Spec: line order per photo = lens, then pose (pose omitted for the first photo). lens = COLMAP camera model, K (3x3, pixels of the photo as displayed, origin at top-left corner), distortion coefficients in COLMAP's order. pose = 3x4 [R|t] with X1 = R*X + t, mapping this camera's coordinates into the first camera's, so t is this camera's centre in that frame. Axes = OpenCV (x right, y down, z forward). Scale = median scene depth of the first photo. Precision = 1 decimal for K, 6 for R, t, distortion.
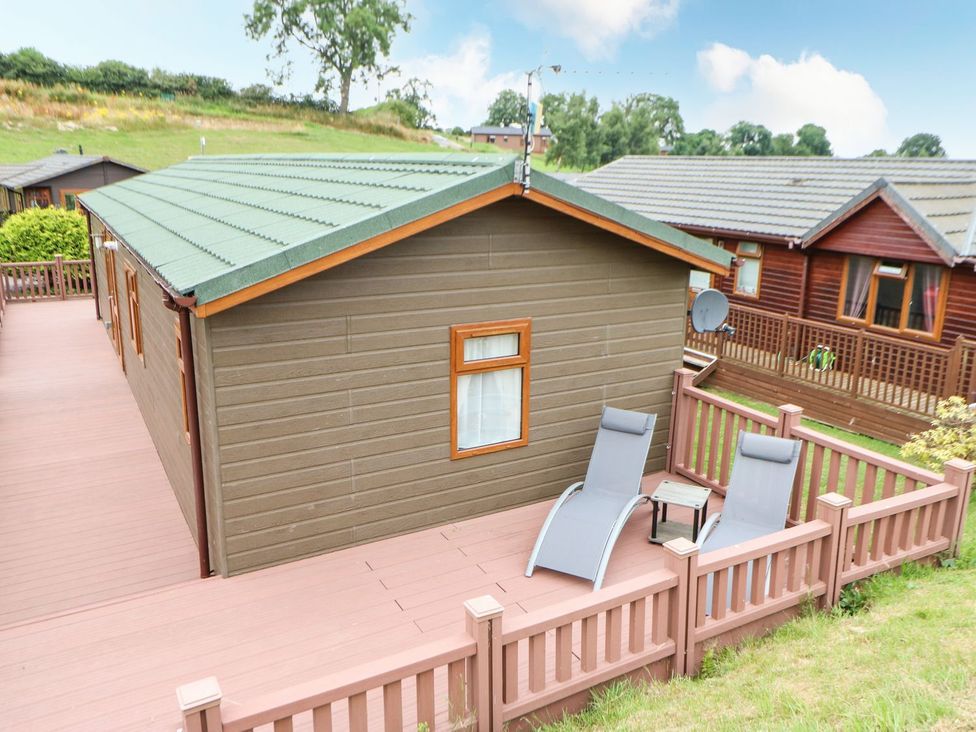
lens RADIAL K [[767.9, 0, 488.0], [0, 767.9, 366.0], [0, 0, 1]] dist [0.008762, 0.001317]
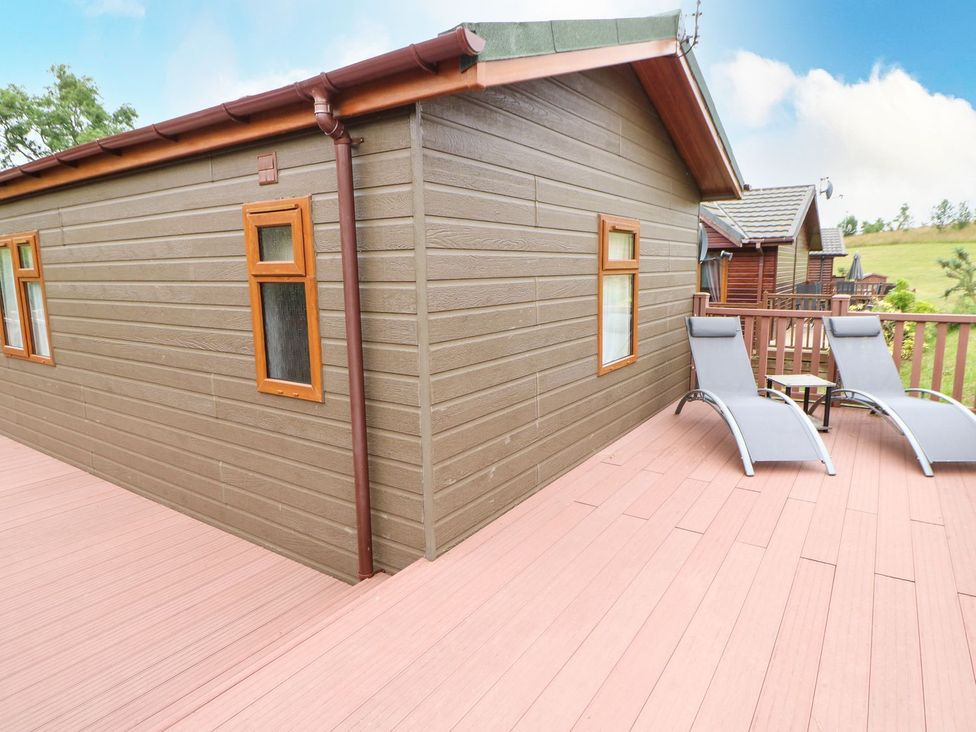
lens RADIAL K [[577.2, 0, 488.0], [0, 577.2, 366.0], [0, 0, 1]] dist [-0.005012, -0.002606]
pose [[0.901776, -0.101240, 0.420178, -0.444914], [0.138294, 0.988657, -0.058591, 0.136342], [-0.409480, 0.110944, 0.905548, 0.477916]]
